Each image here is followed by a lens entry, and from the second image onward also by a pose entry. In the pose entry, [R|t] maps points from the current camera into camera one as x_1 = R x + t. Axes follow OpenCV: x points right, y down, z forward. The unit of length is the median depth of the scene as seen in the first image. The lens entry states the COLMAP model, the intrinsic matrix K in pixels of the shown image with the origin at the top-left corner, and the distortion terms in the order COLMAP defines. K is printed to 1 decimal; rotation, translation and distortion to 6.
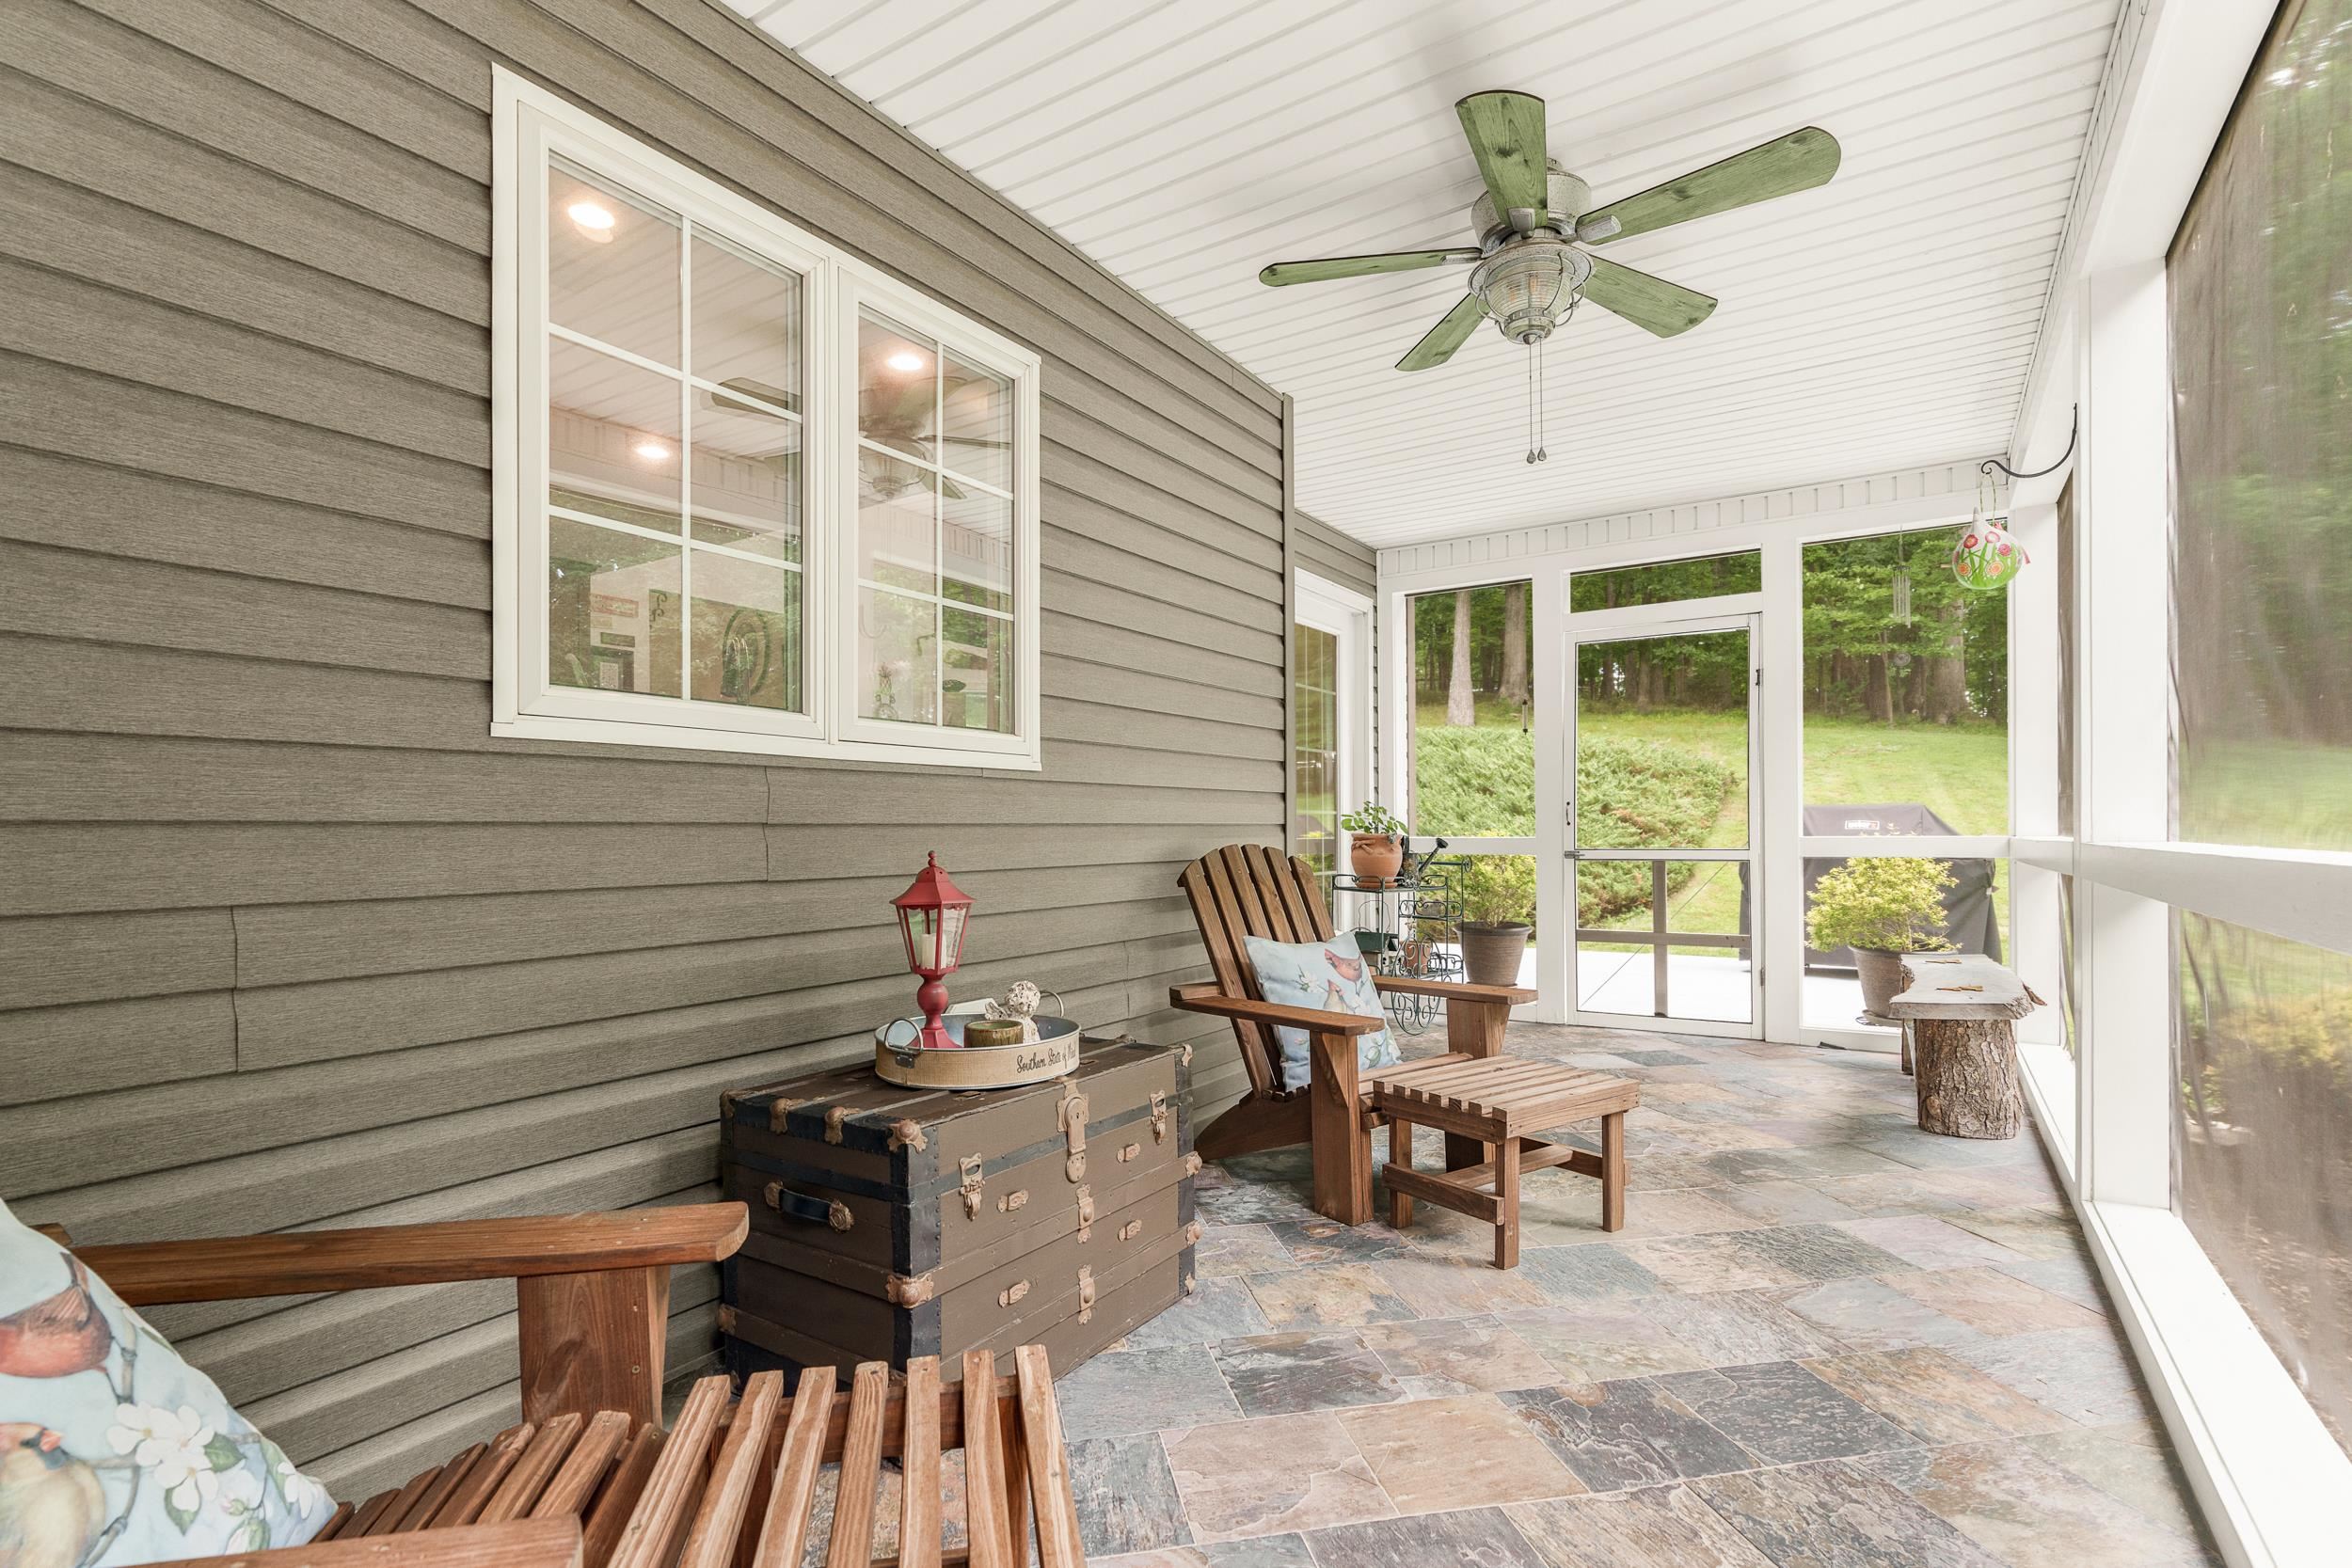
lens RADIAL K [[1119.8, 0, 1175.3], [0, 1119.8, 841.7], [0, 0, 1]] dist [-0.000285, -0.000013]
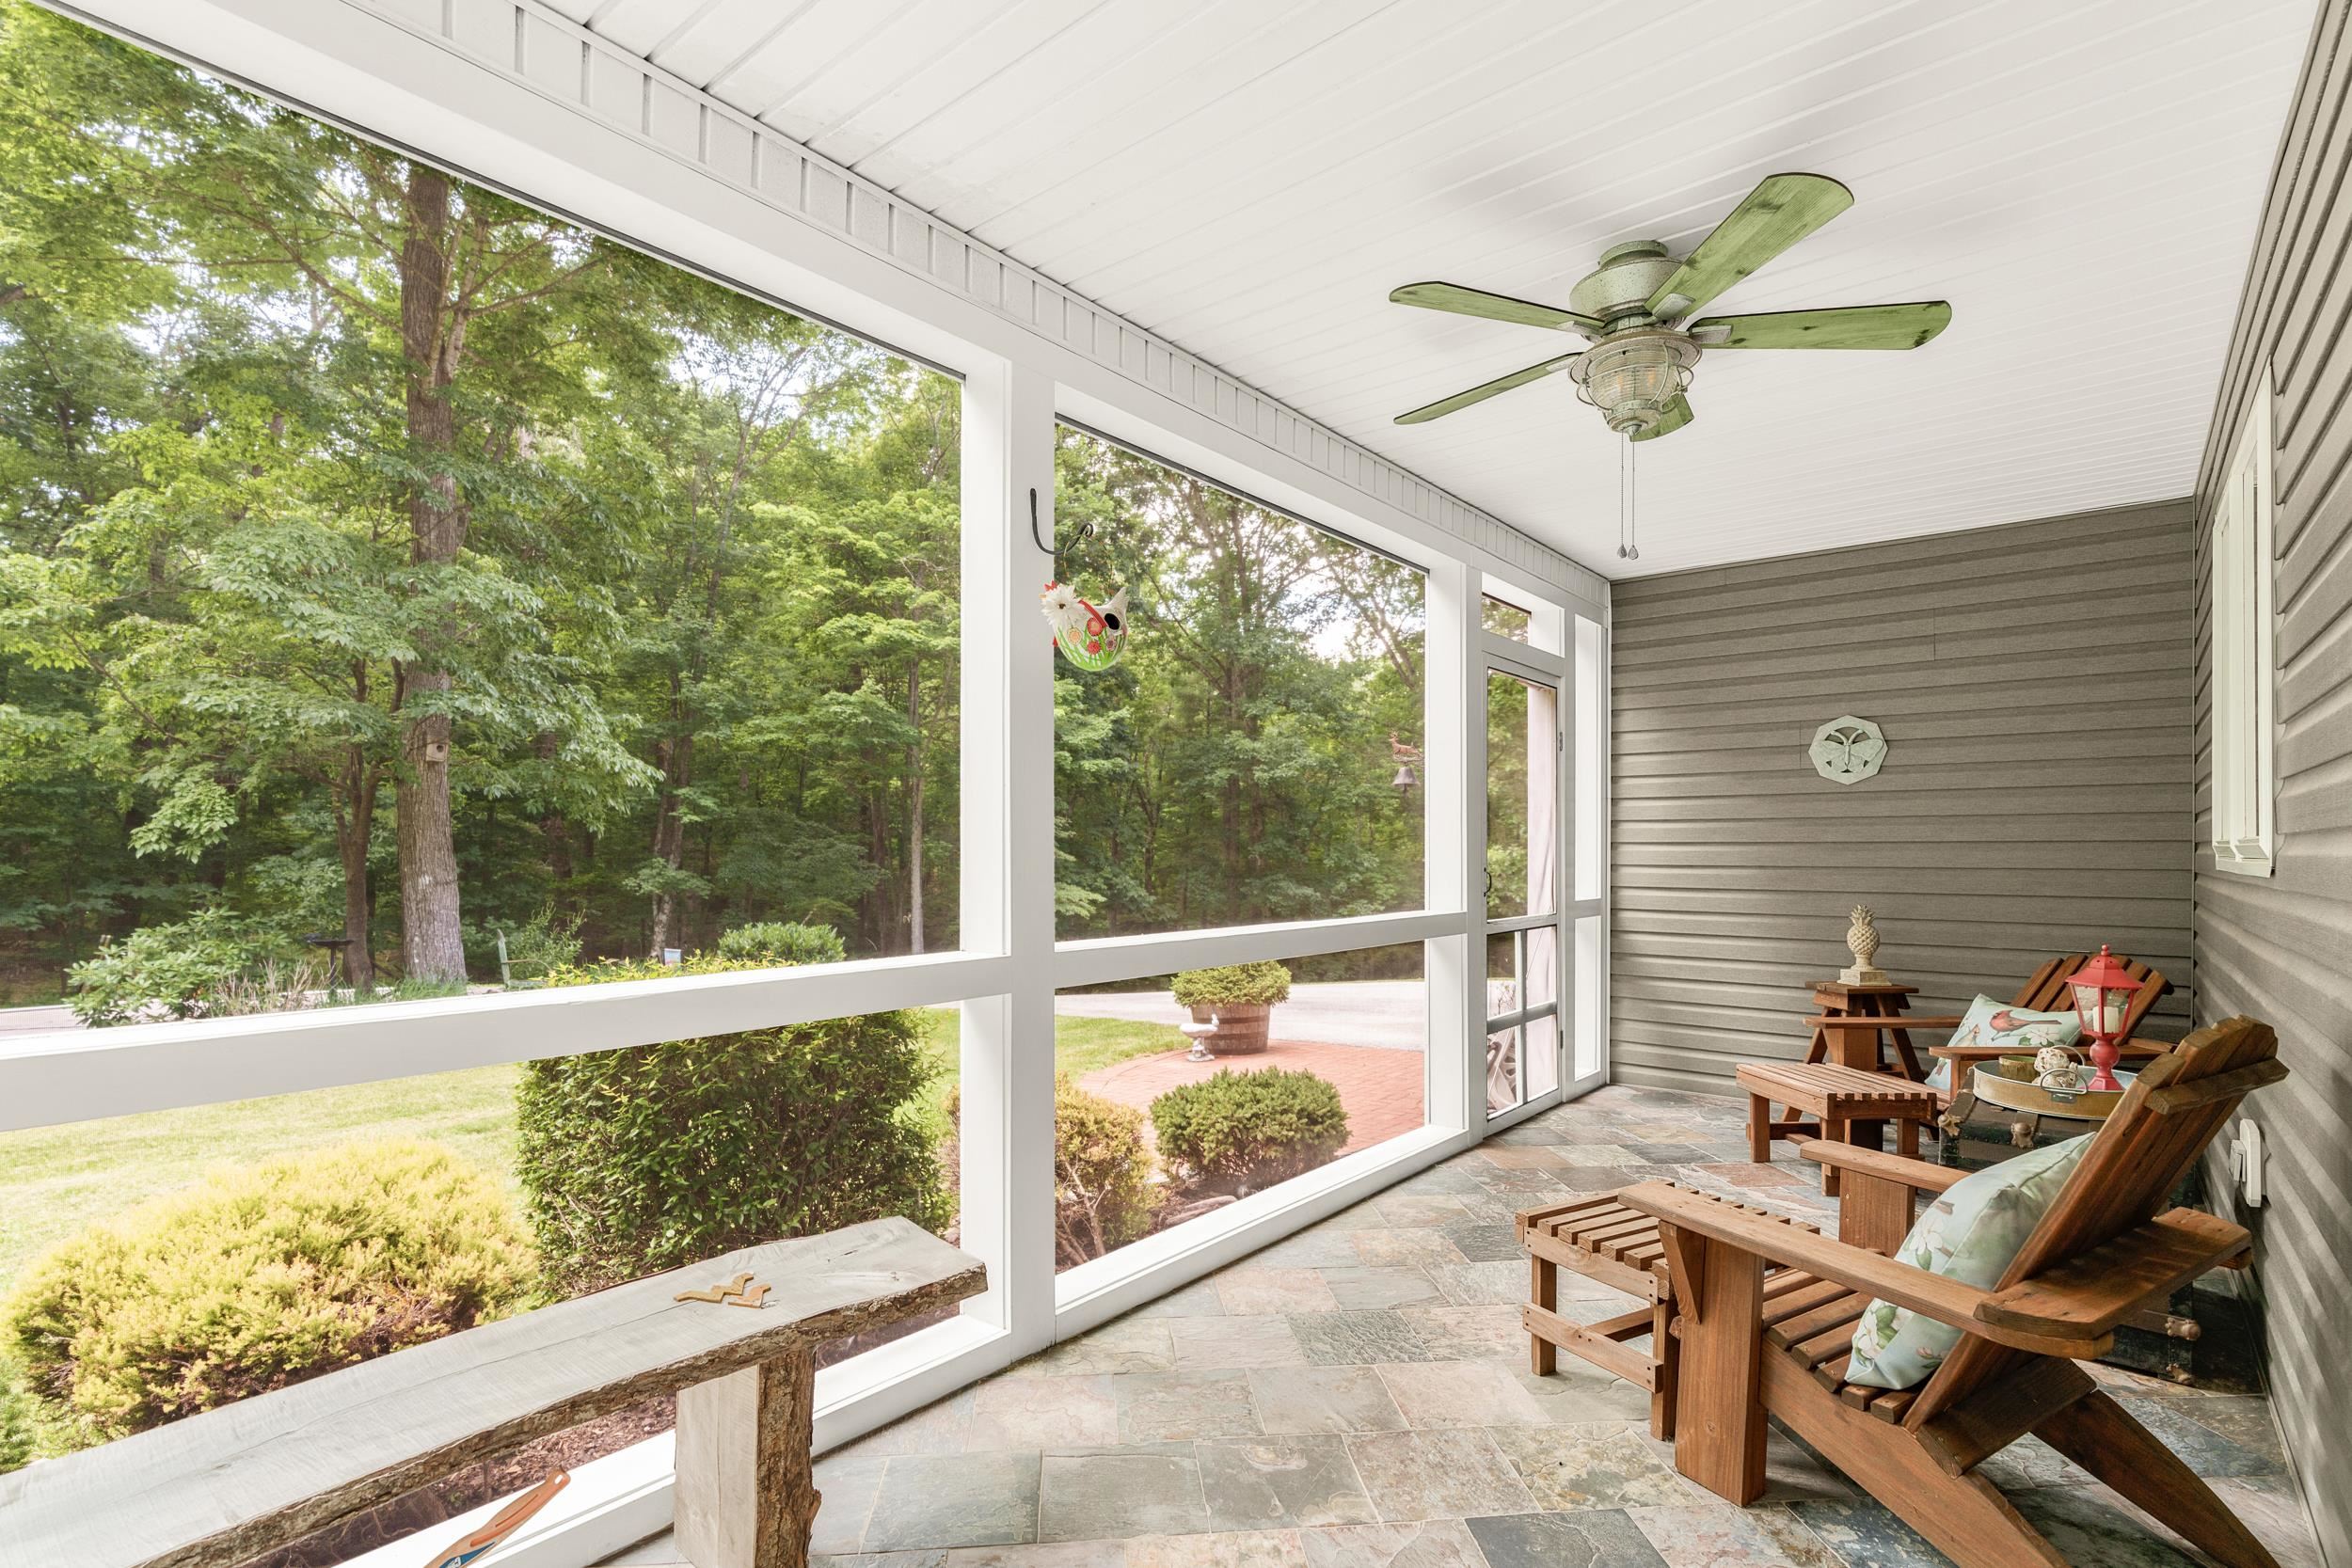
lens RADIAL K [[1119.8, 0, 1175.3], [0, 1119.8, 841.7], [0, 0, 1]] dist [-0.000285, -0.000013]
pose [[-0.994387, -0.000510, 0.105807, 0.549019], [-0.000705, 0.999998, -0.001800, -0.088779], [-0.105806, -0.001865, -0.994385, 1.805664]]
